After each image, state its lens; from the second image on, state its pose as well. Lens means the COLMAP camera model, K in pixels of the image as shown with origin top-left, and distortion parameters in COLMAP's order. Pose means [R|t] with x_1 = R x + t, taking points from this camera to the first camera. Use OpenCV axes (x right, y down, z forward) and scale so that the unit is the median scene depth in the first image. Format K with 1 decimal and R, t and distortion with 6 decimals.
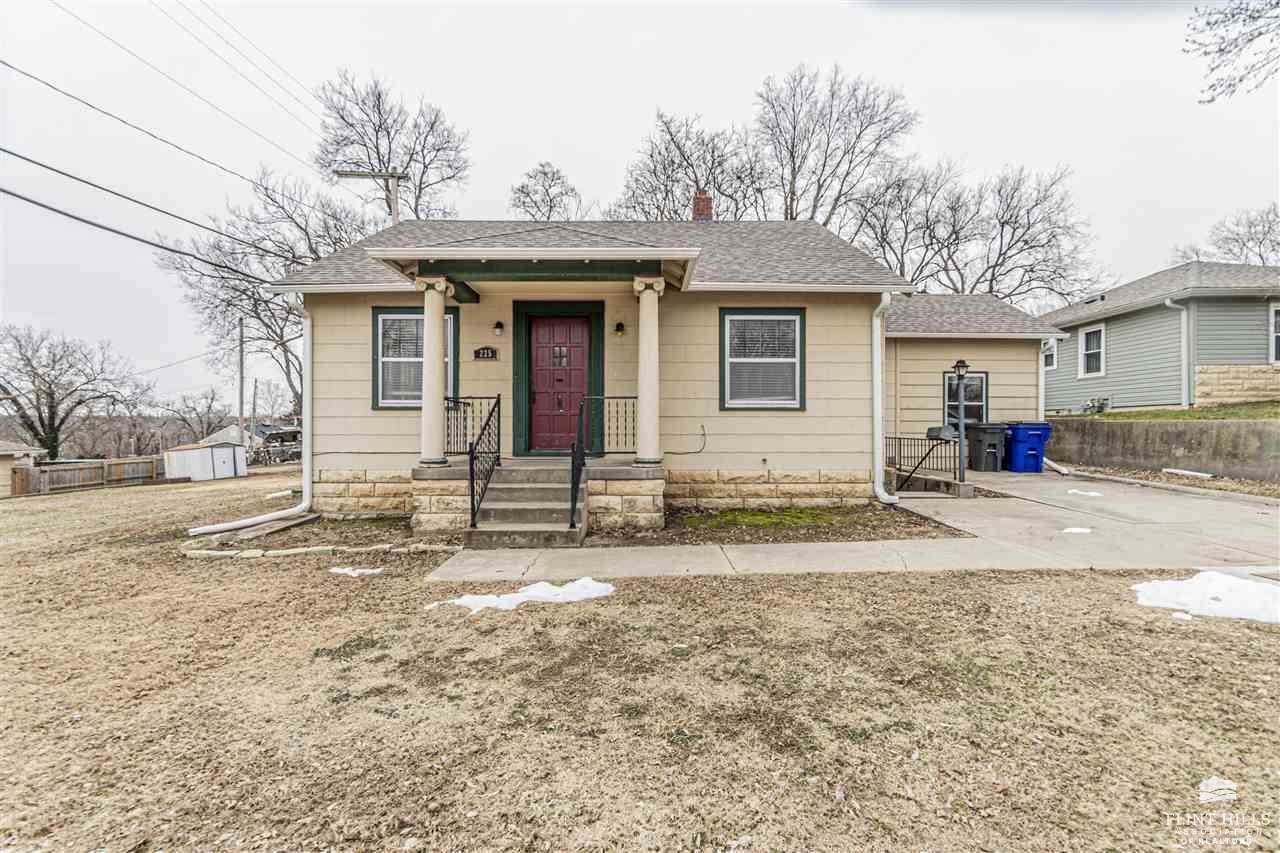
lens RADIAL K [[575.7, 0, 636.3], [0, 575.7, 440.9], [0, 0, 1]] dist [-0.001786, 0.000949]
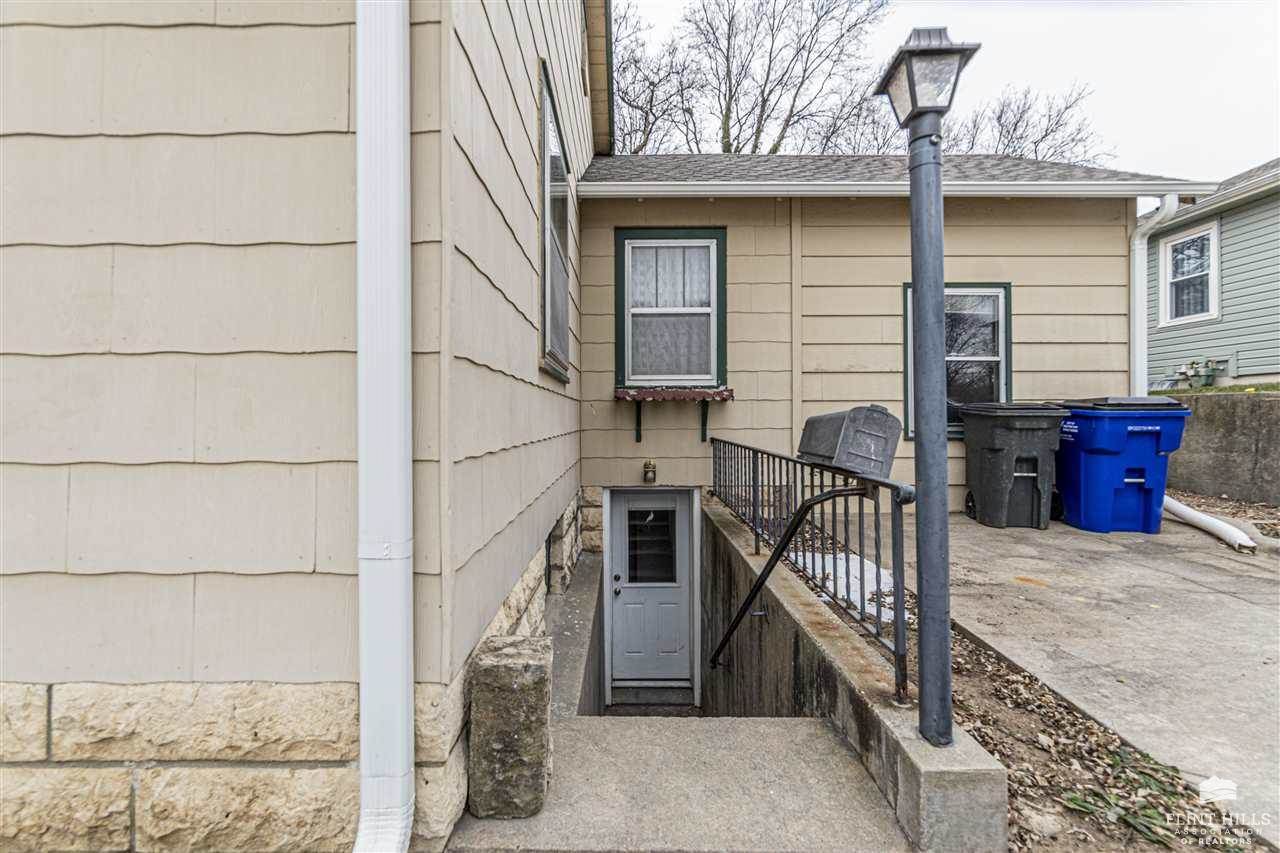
lens RADIAL K [[575.7, 0, 619.1], [0, 575.7, 419.2], [0, 0, 1]] dist [-0.001786, 0.000949]
pose [[0.999851, -0.003950, -0.016784, 0.349348], [0.003660, 0.999844, -0.017255, -0.015026], [0.016850, 0.017191, 0.999710, 0.606747]]
